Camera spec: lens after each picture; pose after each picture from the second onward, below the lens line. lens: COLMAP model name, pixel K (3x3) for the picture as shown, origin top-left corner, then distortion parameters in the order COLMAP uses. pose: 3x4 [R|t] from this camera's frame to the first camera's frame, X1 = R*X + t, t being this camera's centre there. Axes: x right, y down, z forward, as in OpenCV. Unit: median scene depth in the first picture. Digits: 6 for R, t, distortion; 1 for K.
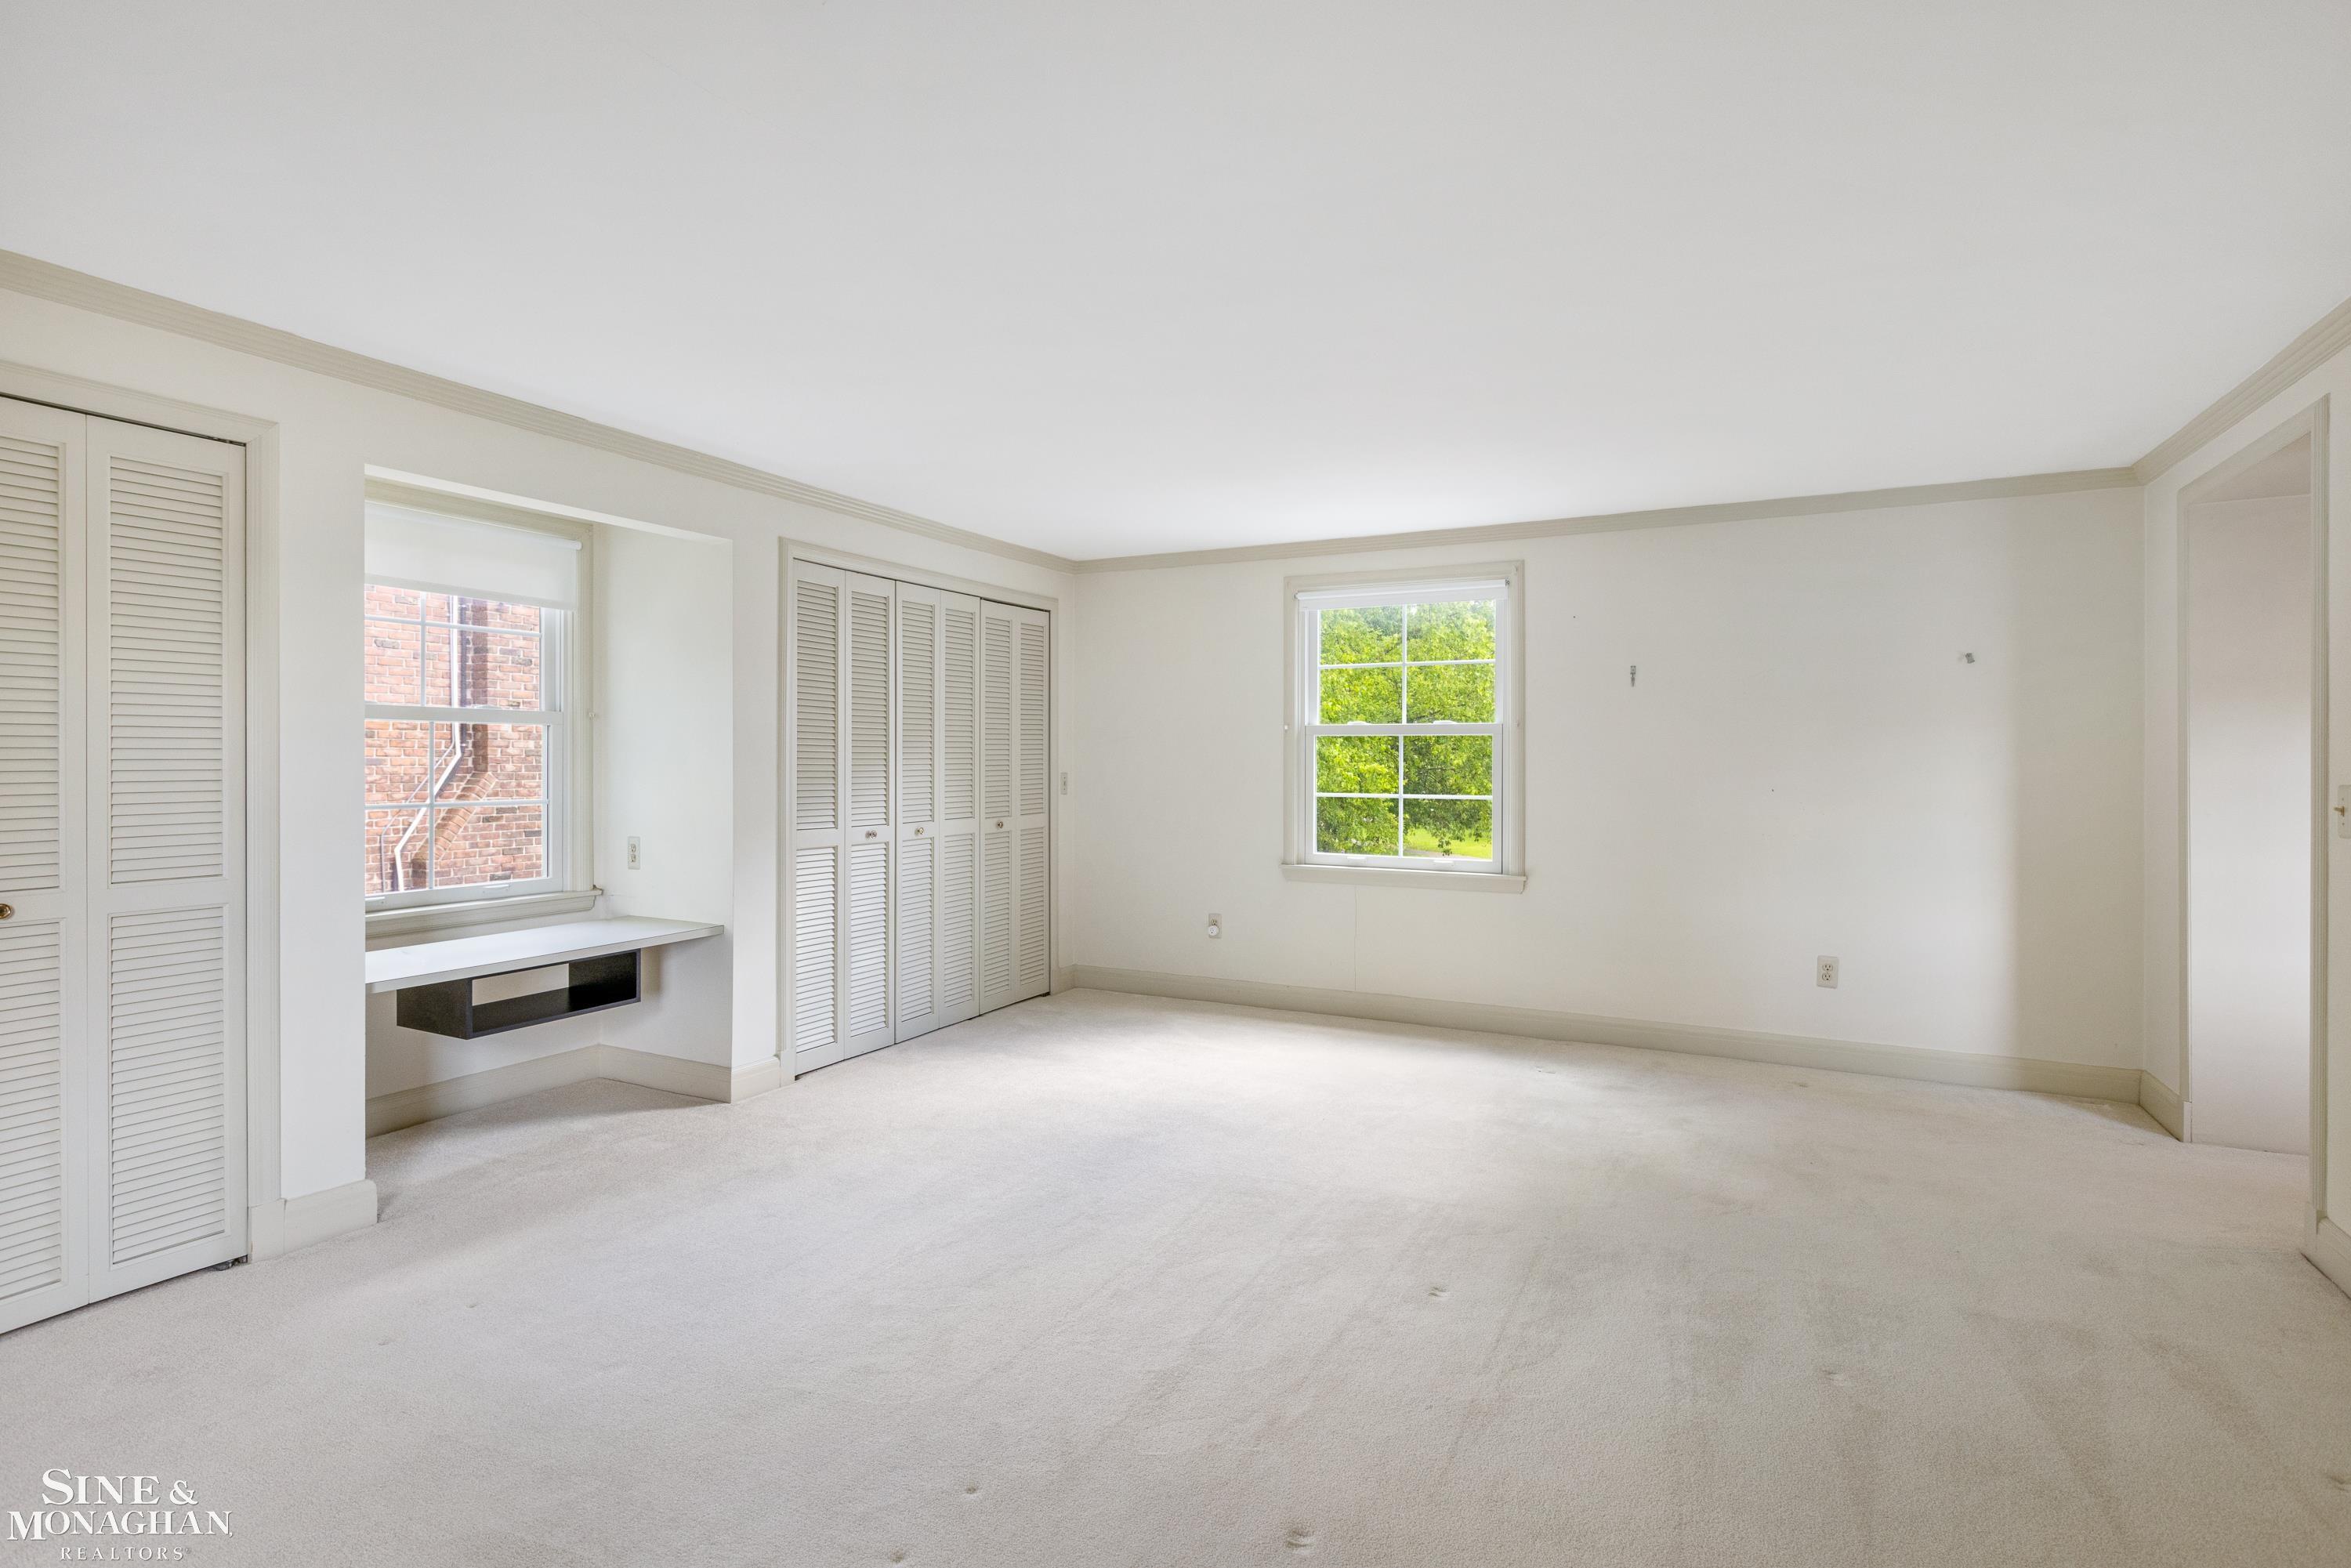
lens RADIAL K [[1131.4, 0, 1175.5], [0, 1131.4, 784.0], [0, 0, 1]] dist [-0.000973, -0.000066]
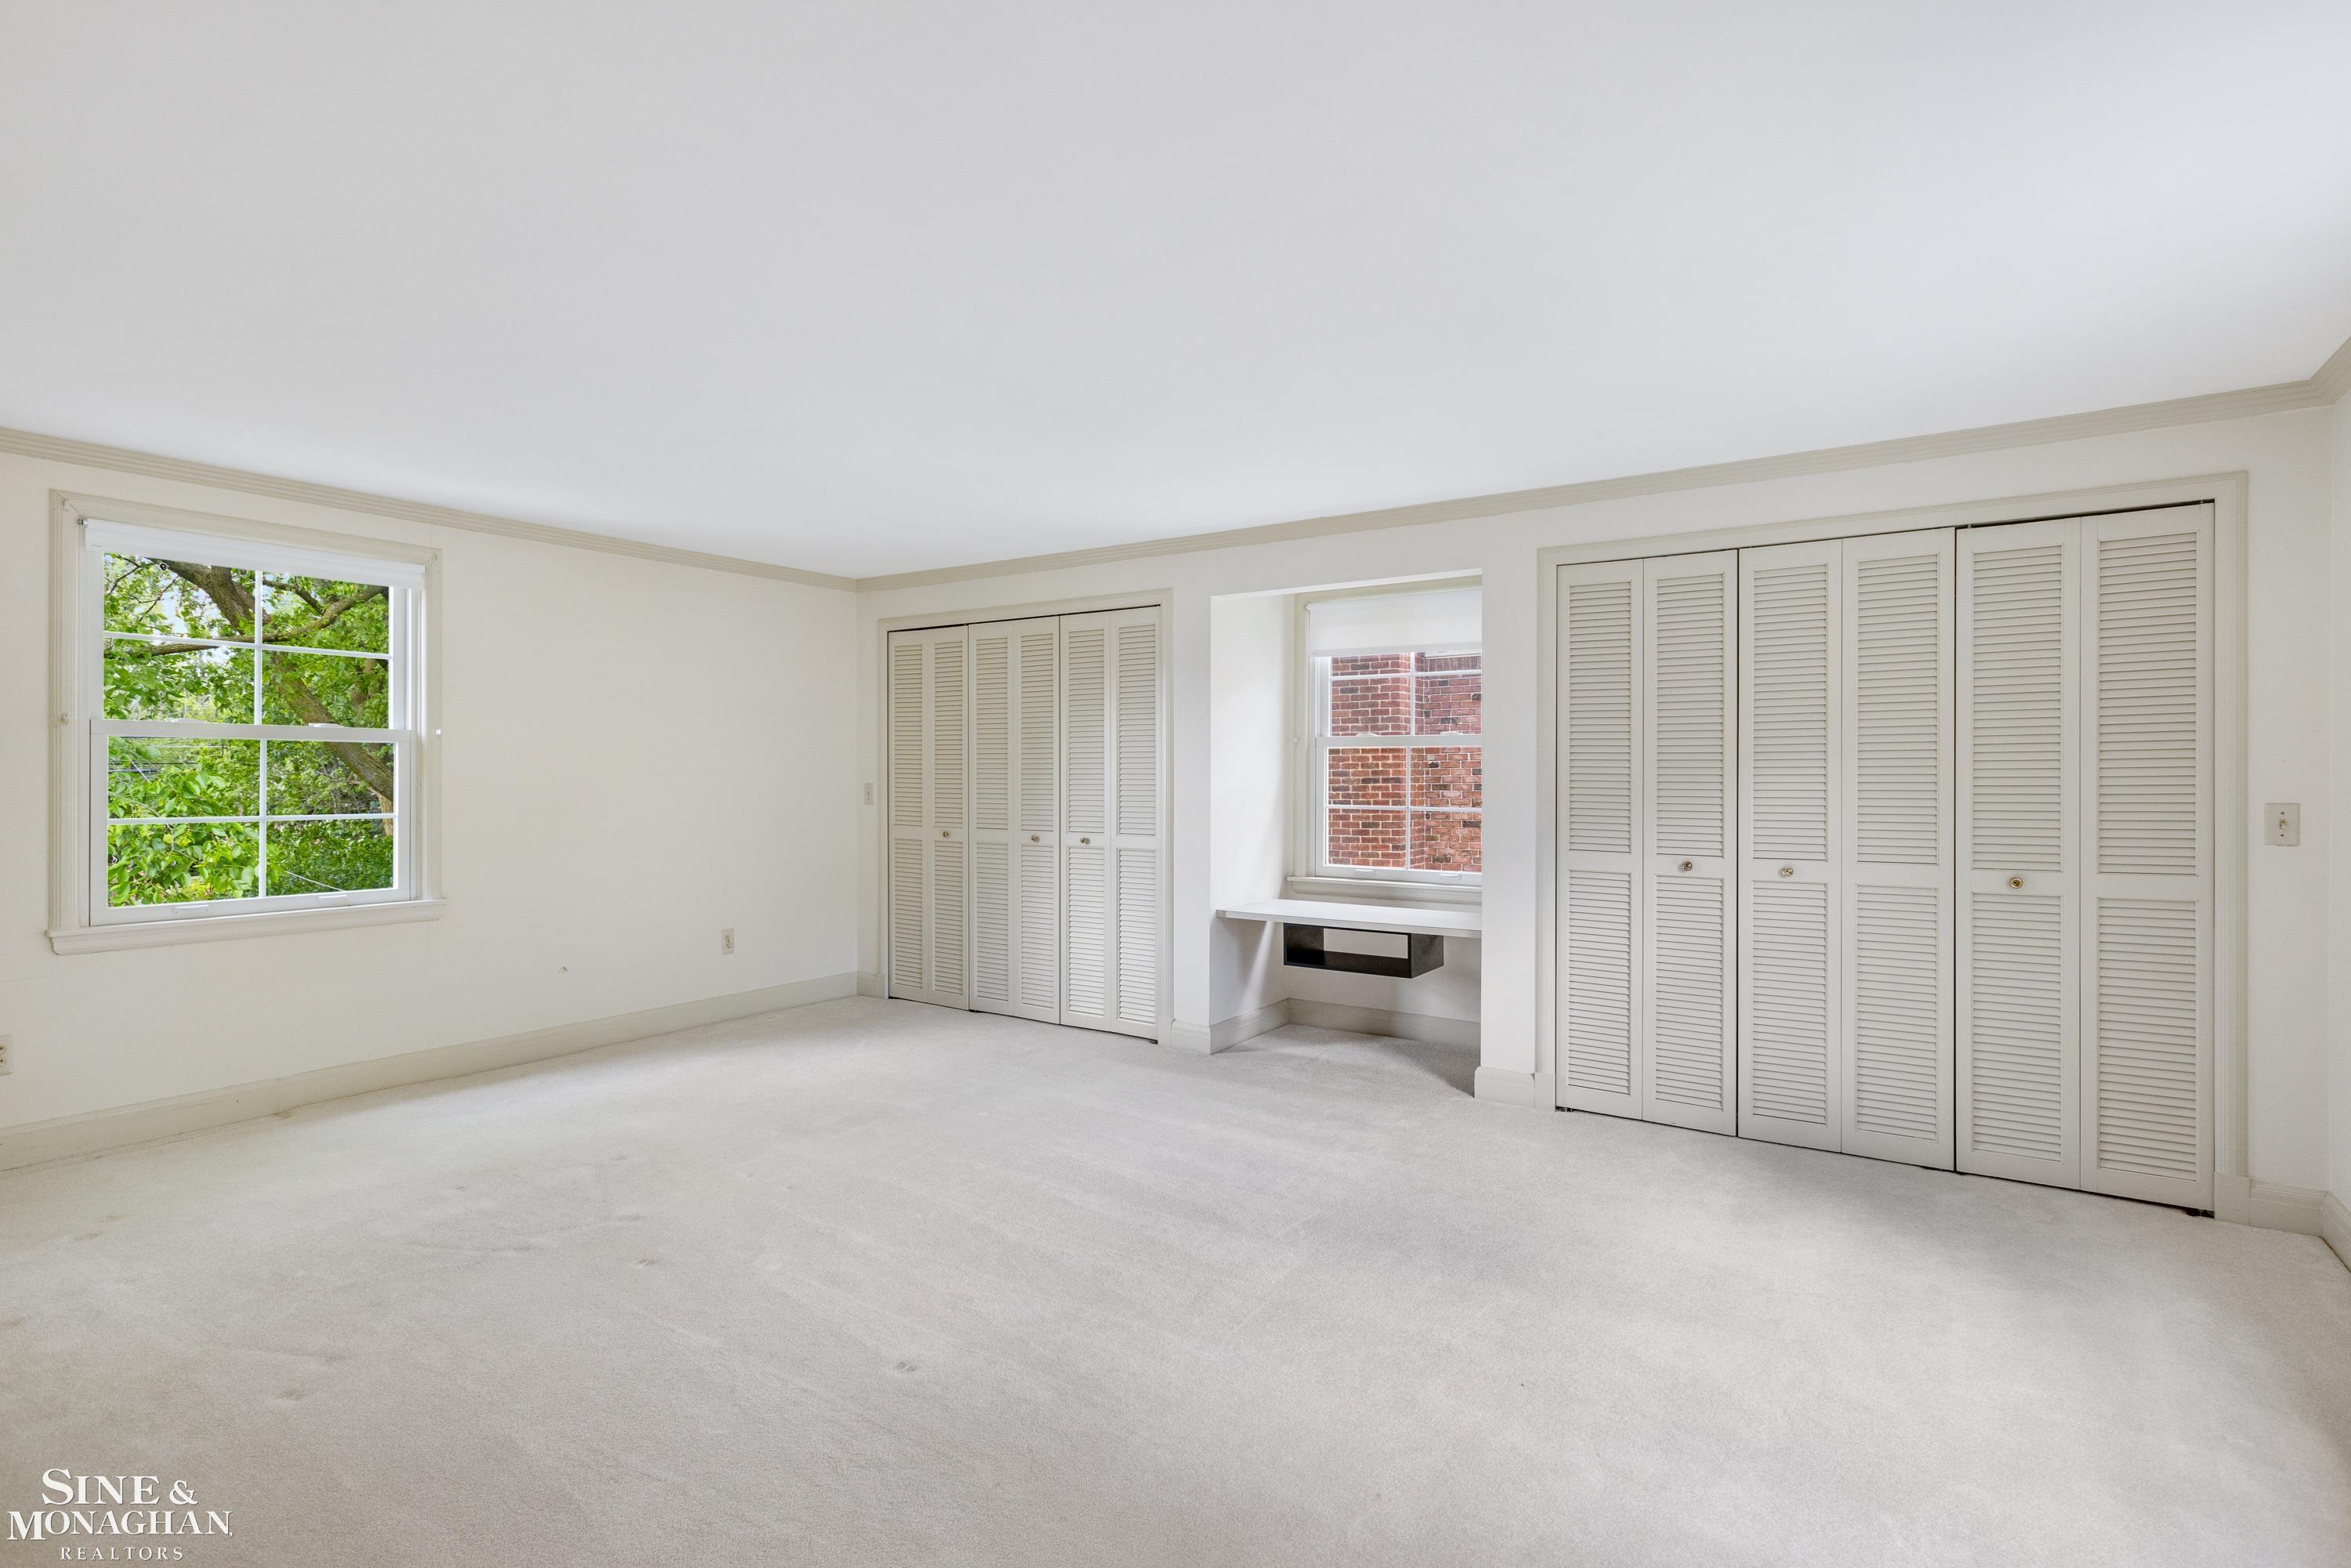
lens RADIAL K [[1131.4, 0, 1175.5], [0, 1131.4, 784.0], [0, 0, 1]] dist [-0.000973, -0.000066]
pose [[-0.093003, 0.023400, -0.995391, 0.576501], [-0.014194, 0.999591, 0.024825, -0.030603], [0.995565, 0.016437, -0.092633, 0.686510]]
